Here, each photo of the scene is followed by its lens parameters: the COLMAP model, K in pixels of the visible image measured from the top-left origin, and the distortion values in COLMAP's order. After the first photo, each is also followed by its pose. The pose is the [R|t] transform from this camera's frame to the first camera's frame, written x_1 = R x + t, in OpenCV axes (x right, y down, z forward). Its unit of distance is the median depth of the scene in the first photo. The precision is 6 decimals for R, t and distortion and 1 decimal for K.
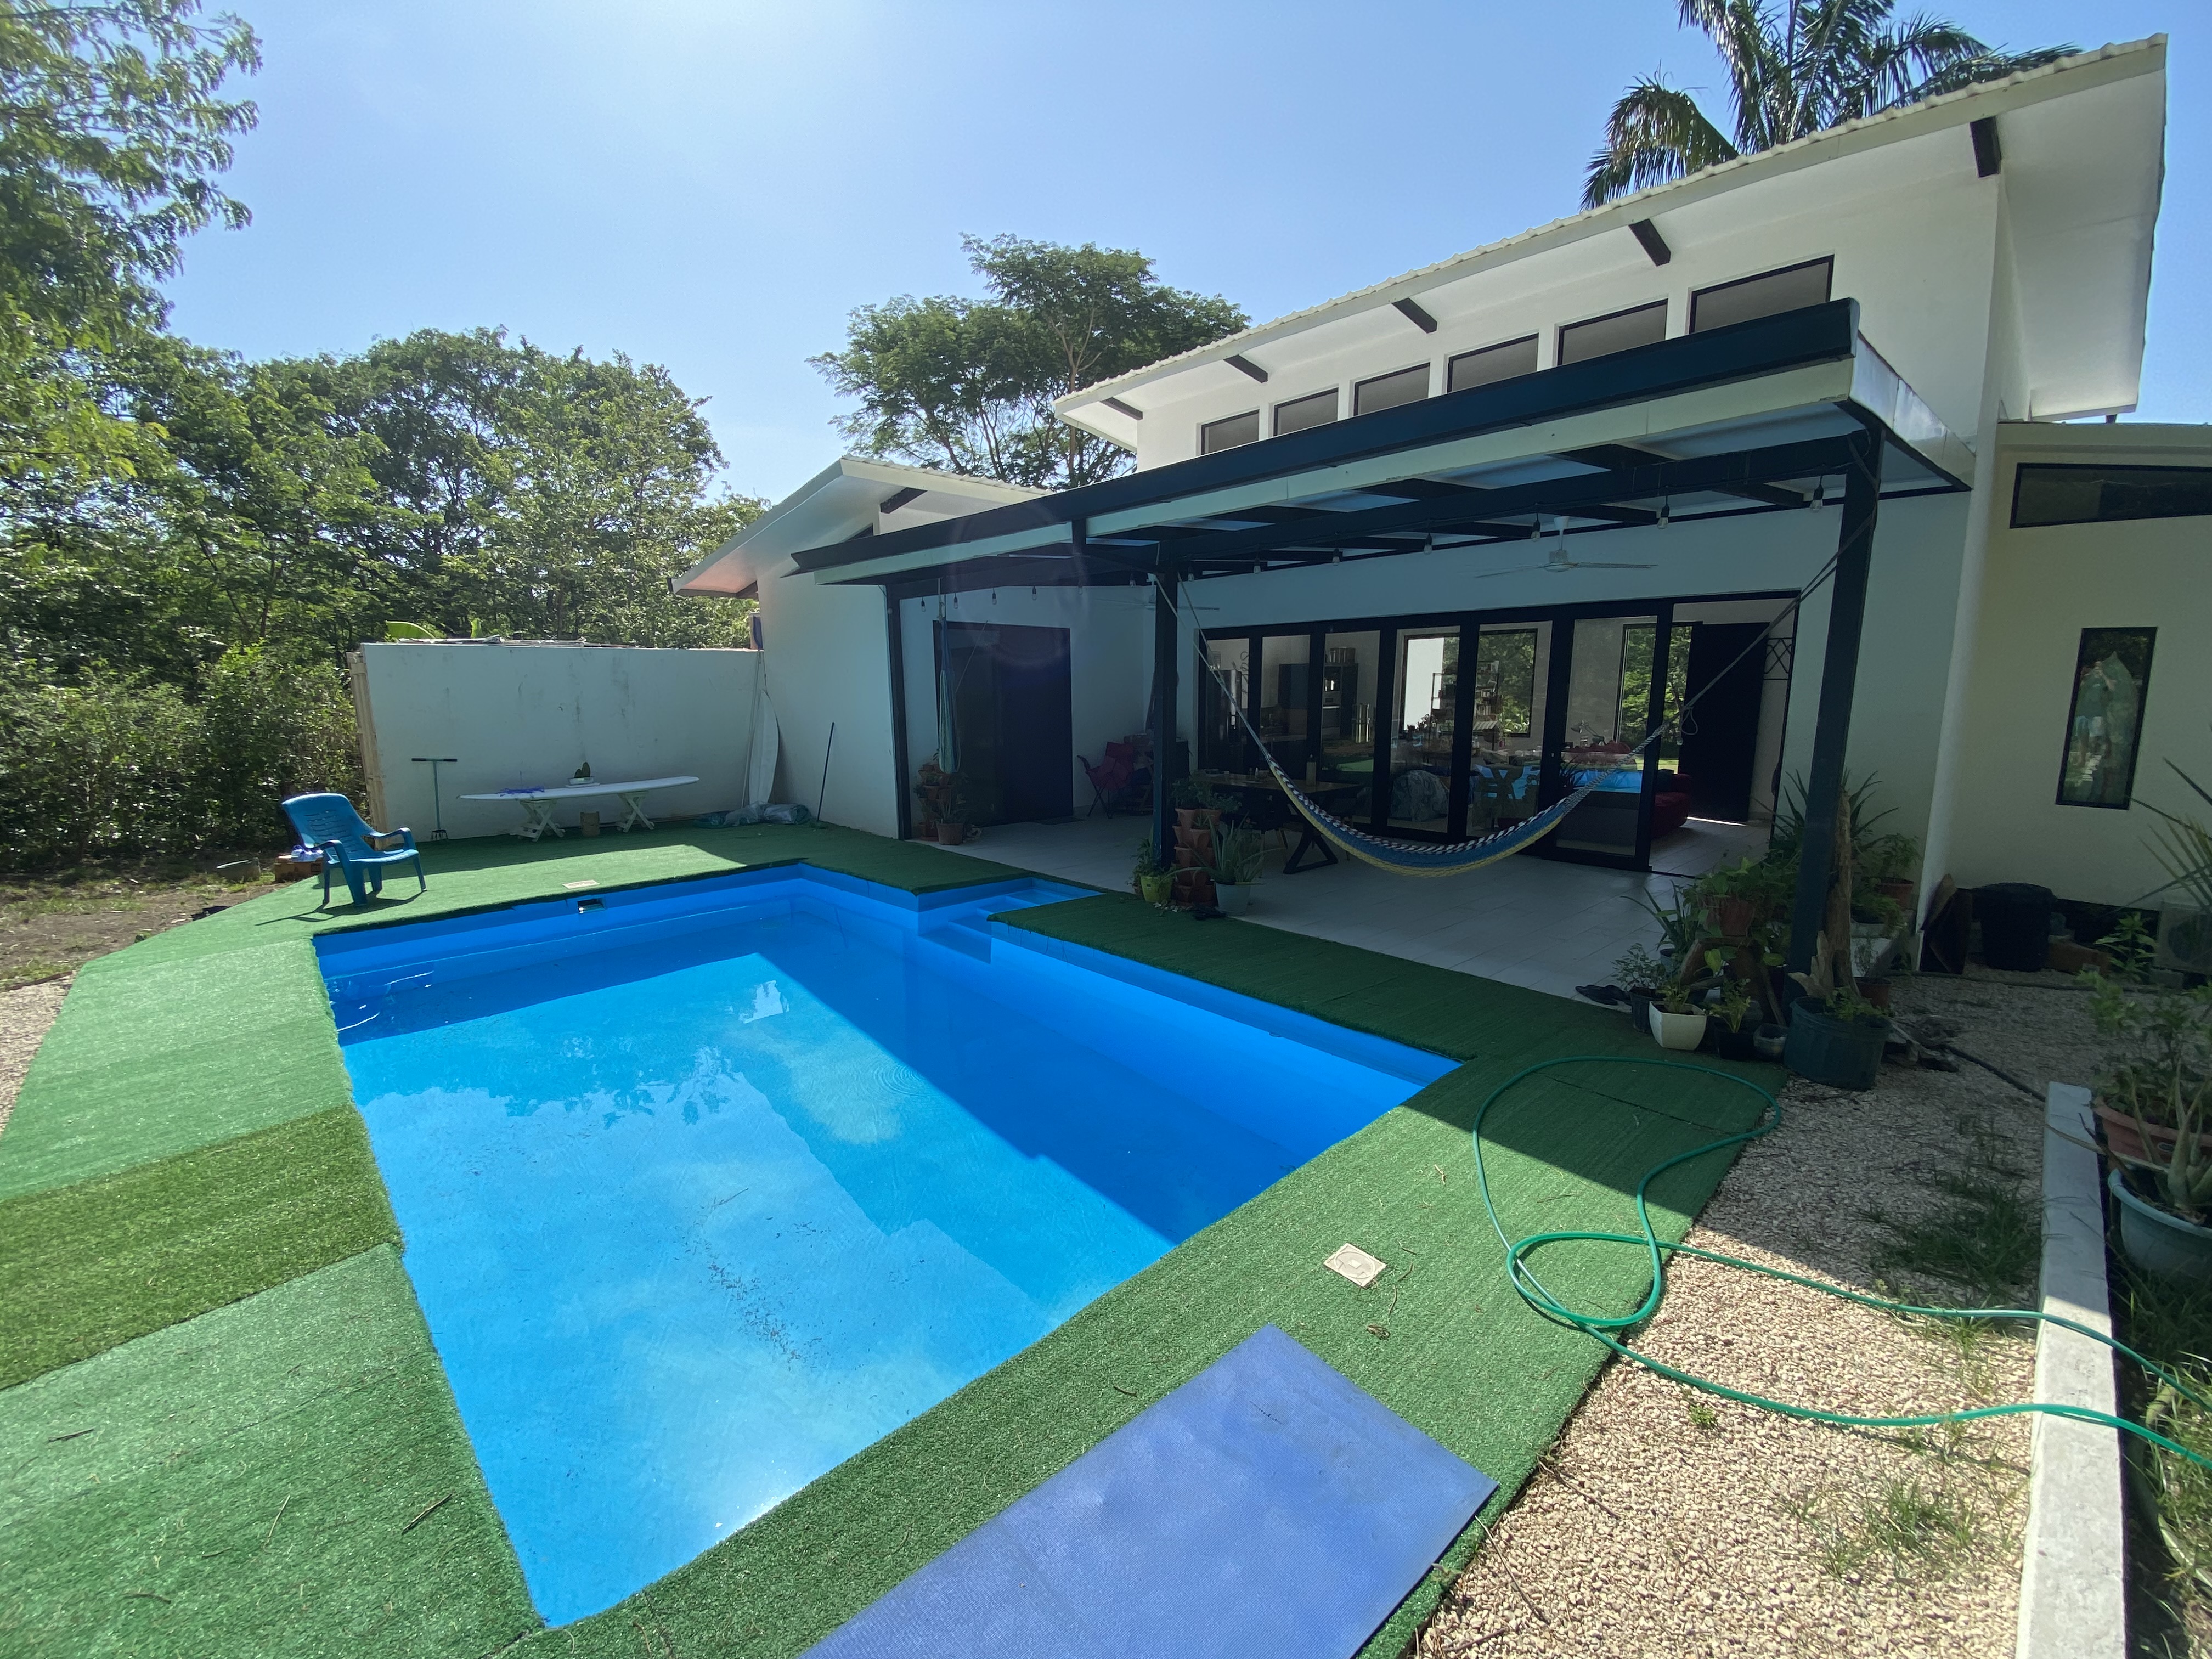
lens RADIAL K [[975.8, 0, 1100.3], [0, 975.8, 835.8], [0, 0, 1]] dist [0.009587, -0.003905]
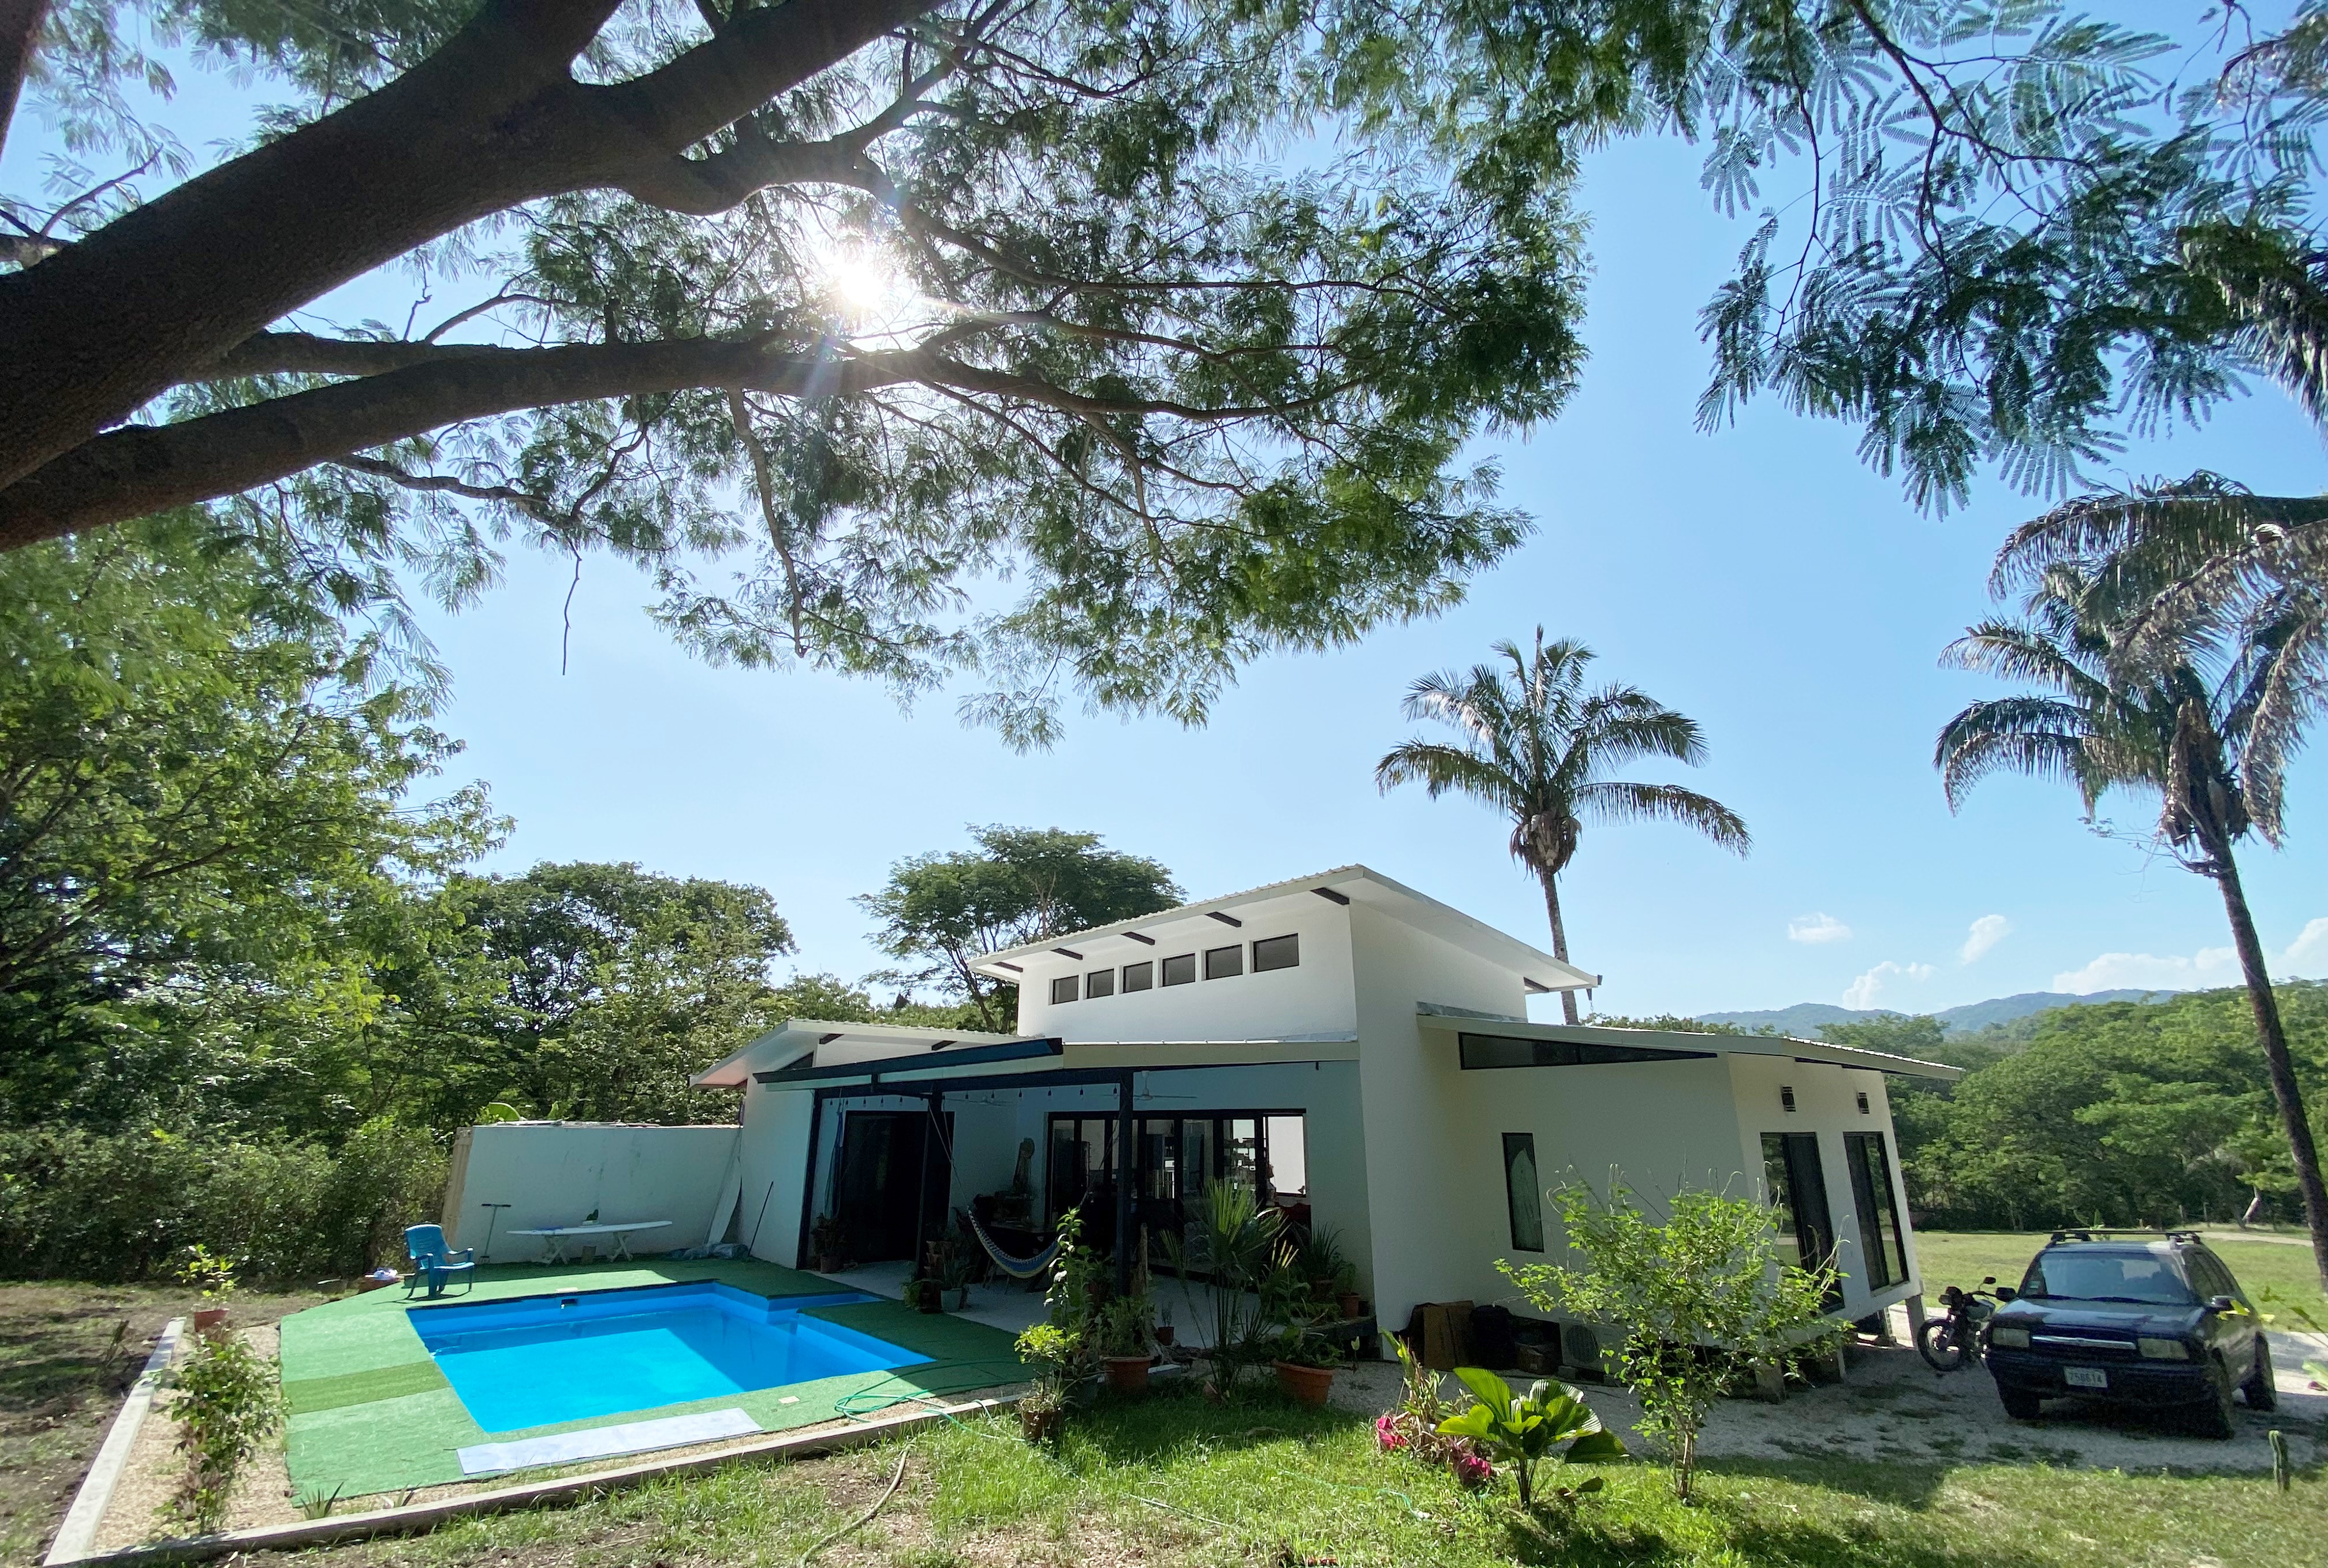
lens RADIAL K [[961.9, 0, 1157.5], [0, 961.9, 835.6], [0, 0, 1]] dist [-0.011181, -0.000688]
pose [[0.999911, 0.006253, -0.011815, 0.243507], [-0.010826, 0.897284, -0.441320, 0.034882], [0.007841, 0.441409, 0.897272, -0.389865]]
